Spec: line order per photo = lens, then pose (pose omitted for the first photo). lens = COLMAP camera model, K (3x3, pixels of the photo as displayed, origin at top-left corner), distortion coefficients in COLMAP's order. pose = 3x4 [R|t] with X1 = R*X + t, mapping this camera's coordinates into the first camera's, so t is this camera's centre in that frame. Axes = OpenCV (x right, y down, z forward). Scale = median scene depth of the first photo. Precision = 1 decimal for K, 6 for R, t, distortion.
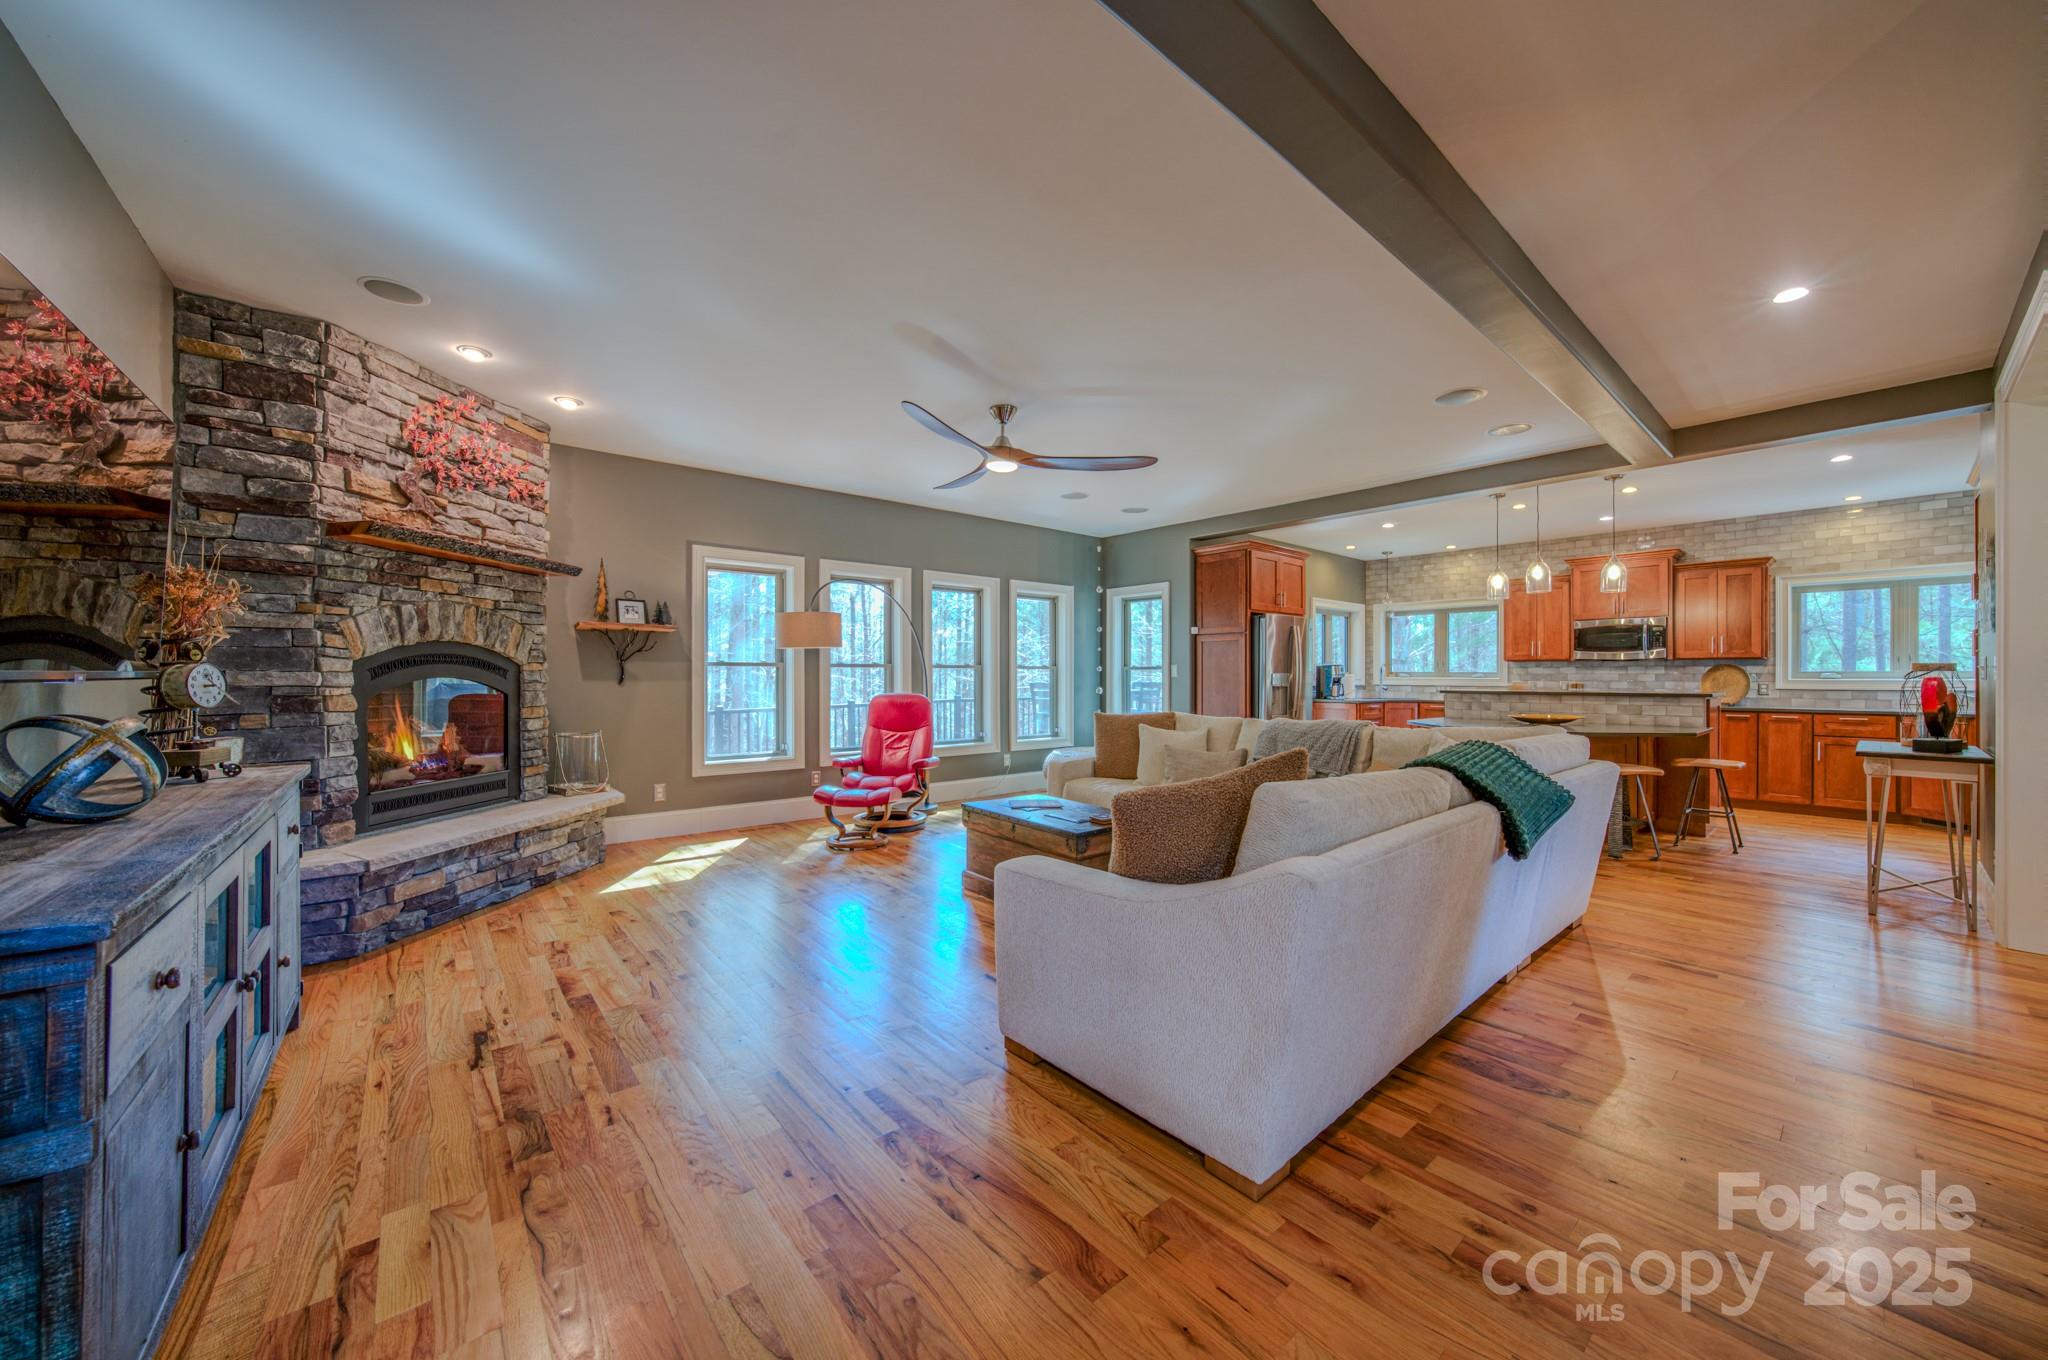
lens RADIAL K [[726.3, 0, 1038.9], [0, 726.3, 674.2], [0, 0, 1]] dist [-0.009615, 0.000142]
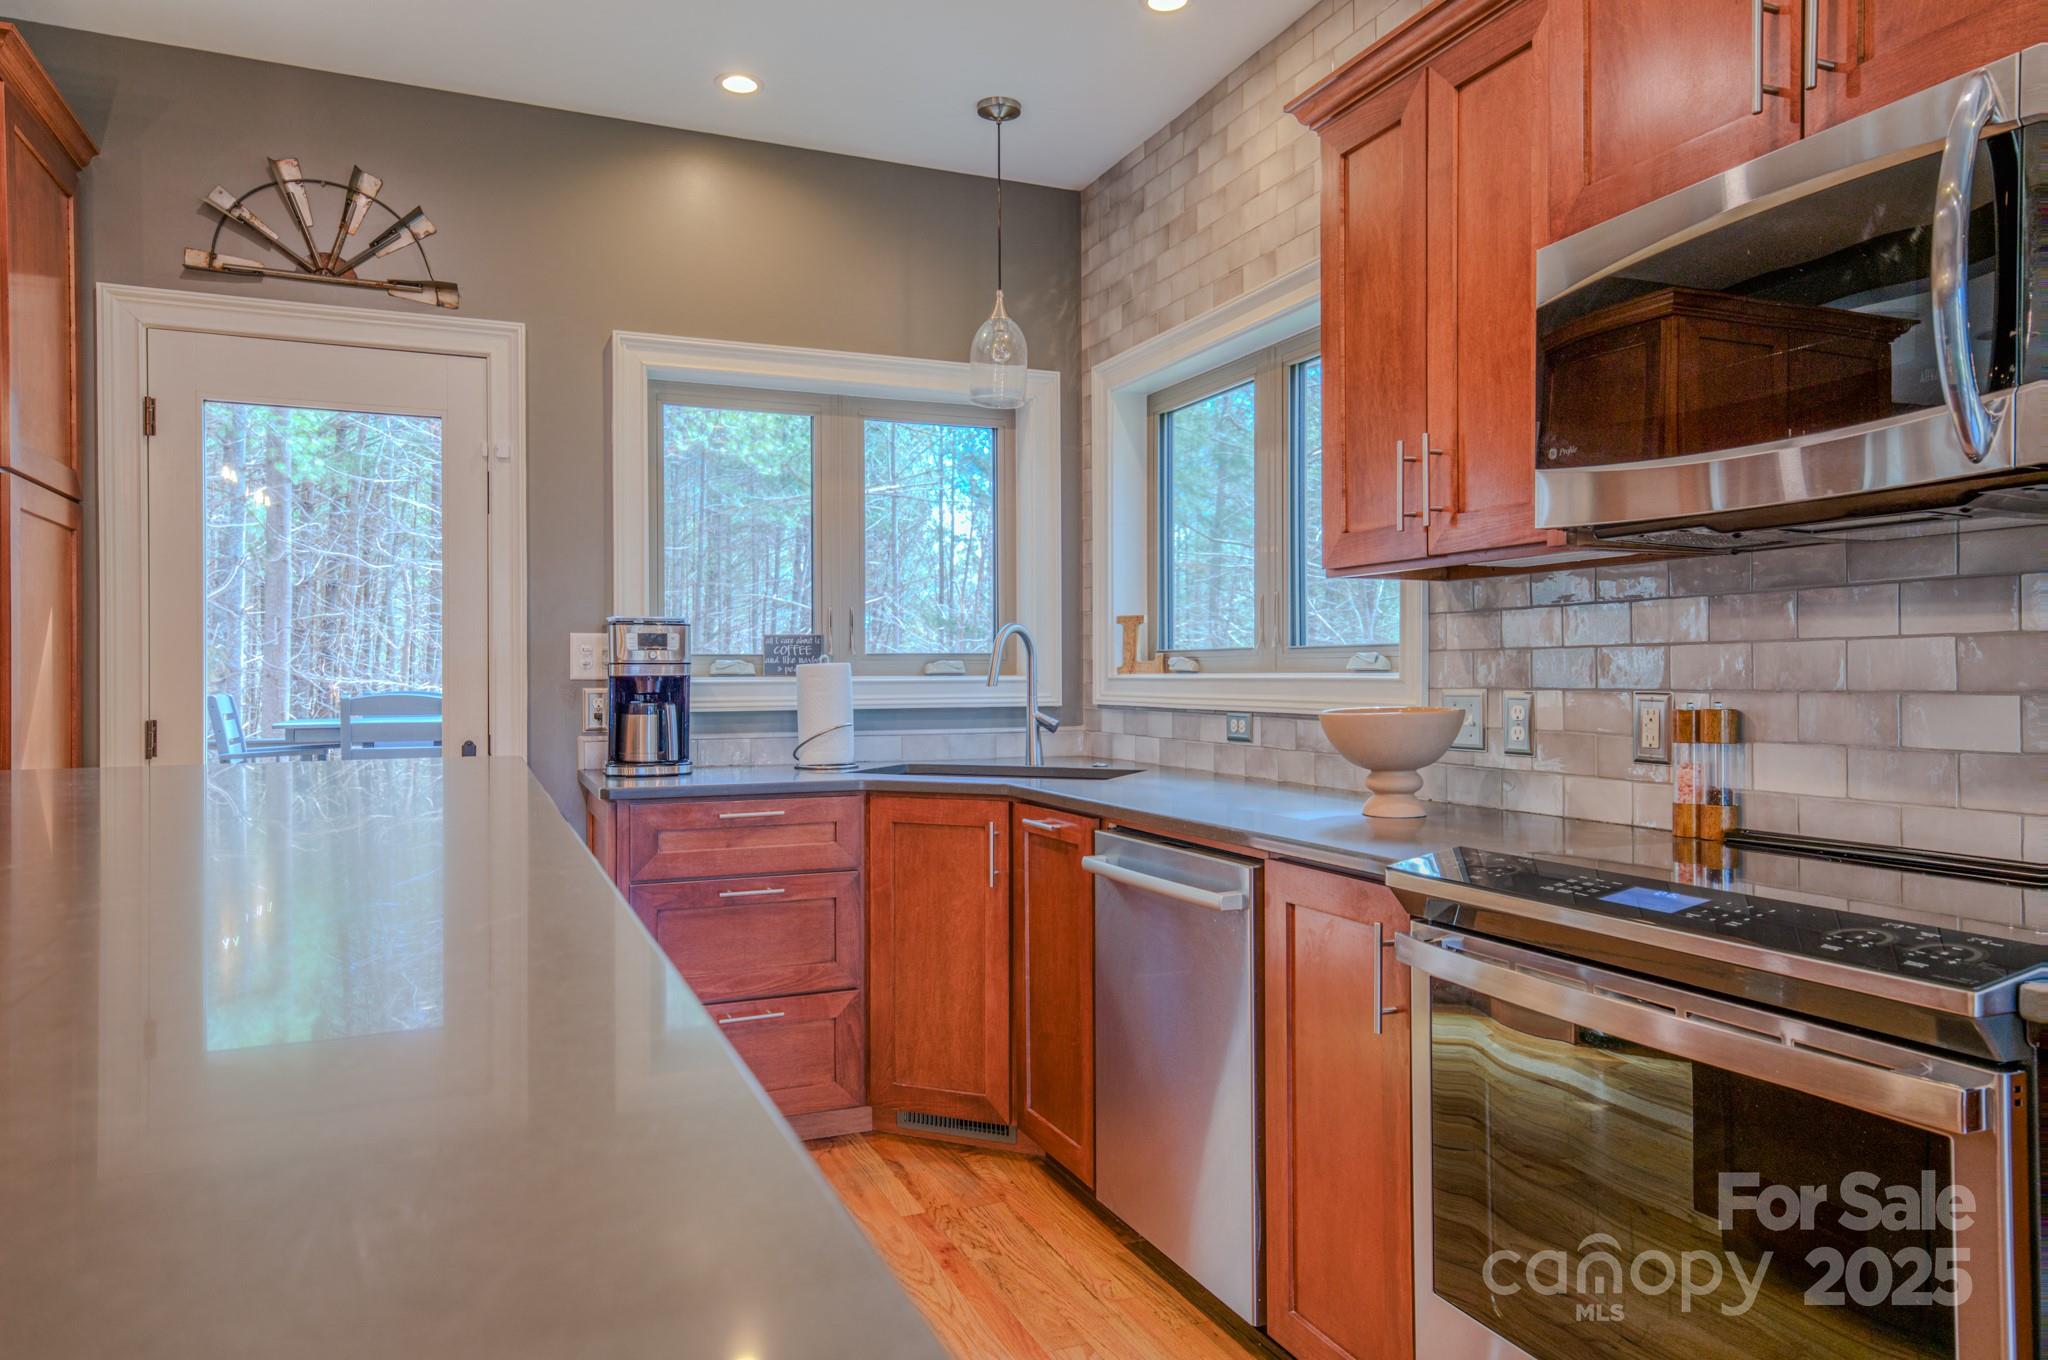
lens RADIAL K [[1337.2, 0, 1016.1], [0, 1337.2, 667.2], [0, 0, 1]] dist [0.032428, 0.000060]
pose [[0.949739, -0.008893, -0.312916, 0.950093], [0.007257, 0.999953, -0.006394, 0.006899], [0.312959, 0.003802, 0.949759, 0.955110]]
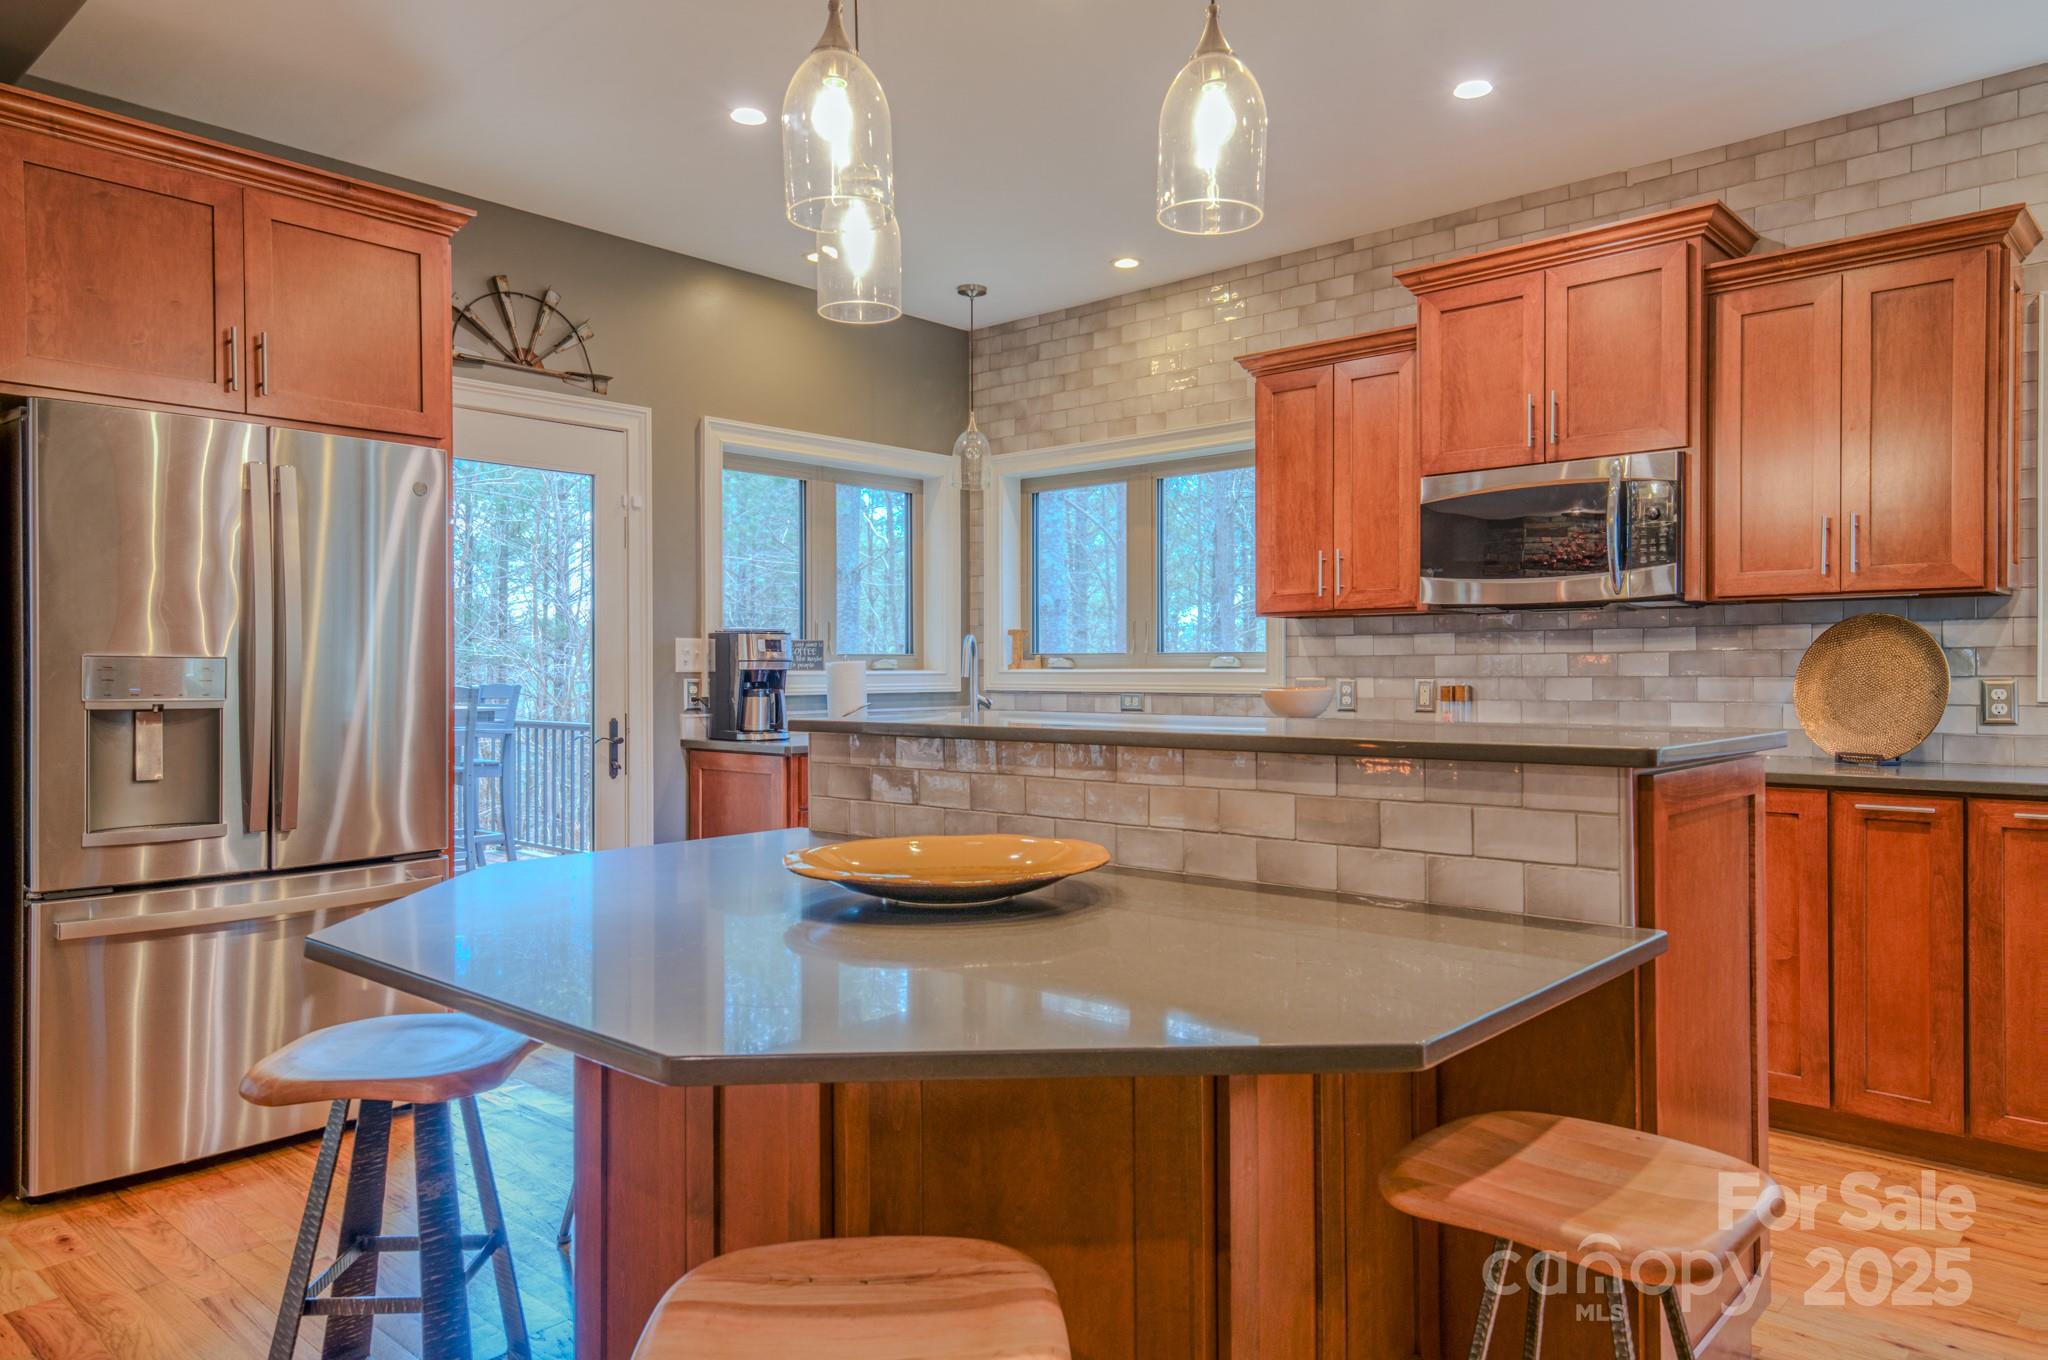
lens RADIAL K [[1337.2, 0, 1020.2], [0, 1337.2, 671.4], [0, 0, 1]] dist [0.032428, 0.000060]
pose [[0.992729, -0.005716, 0.120238, 0.665783], [0.005412, 0.999981, 0.002854, 0.005356], [-0.120253, -0.002183, 0.992741, 0.612935]]
